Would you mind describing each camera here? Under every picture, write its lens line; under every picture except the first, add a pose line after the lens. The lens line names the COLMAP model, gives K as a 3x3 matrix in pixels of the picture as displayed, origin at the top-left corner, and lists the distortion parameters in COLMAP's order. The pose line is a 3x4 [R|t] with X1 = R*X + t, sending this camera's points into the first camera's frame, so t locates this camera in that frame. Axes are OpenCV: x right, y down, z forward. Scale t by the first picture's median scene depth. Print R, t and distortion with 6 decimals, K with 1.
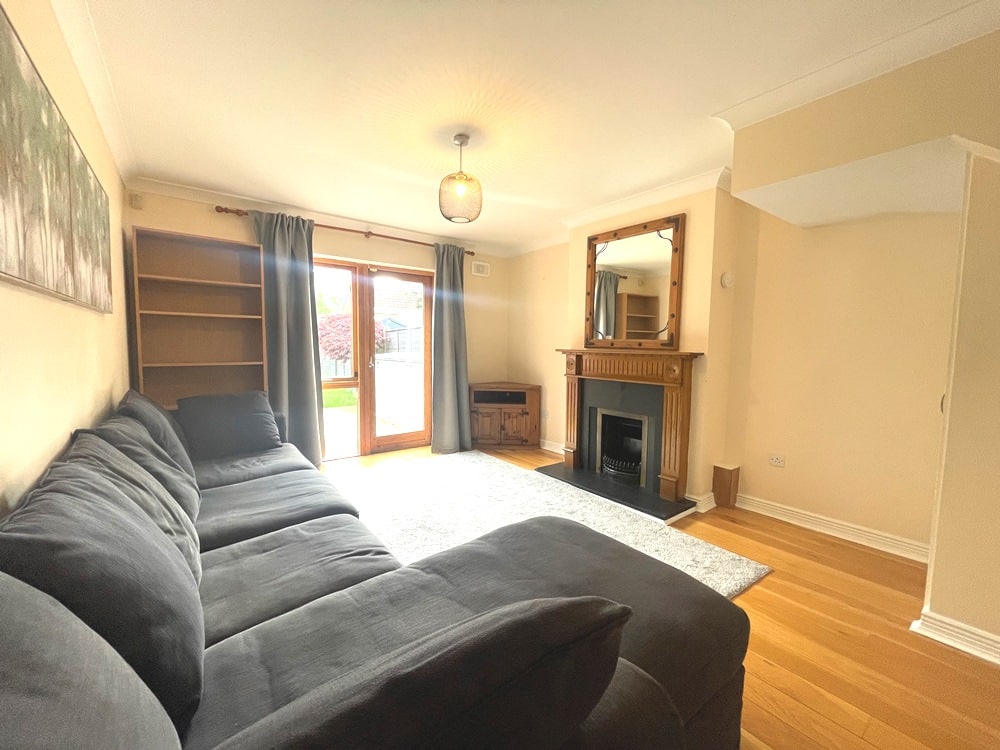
lens RADIAL K [[408.5, 0, 500.3], [0, 408.5, 375.4], [0, 0, 1]] dist [0.001910, 0.000072]
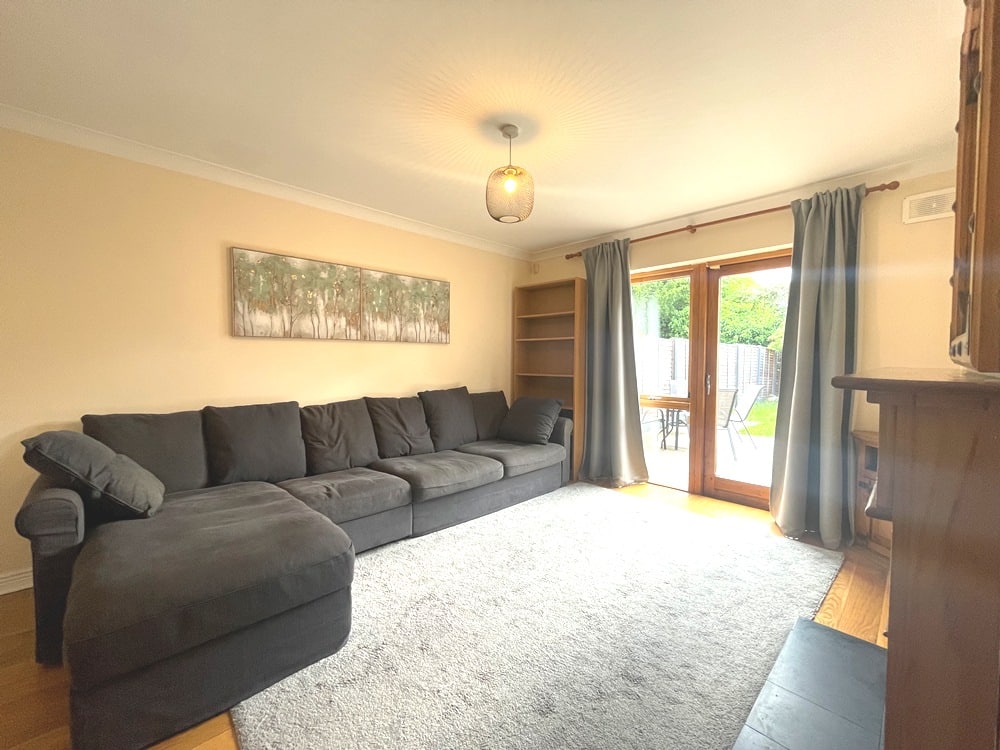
lens RADIAL K [[408.5, 0, 500.3], [0, 408.5, 376.8], [0, 0, 1]] dist [0.001910, 0.000072]
pose [[0.114972, 0.033265, -0.992812, 0.470819], [-0.072765, 0.997036, 0.024980, -0.034801], [0.990700, 0.069370, 0.117052, 0.530585]]
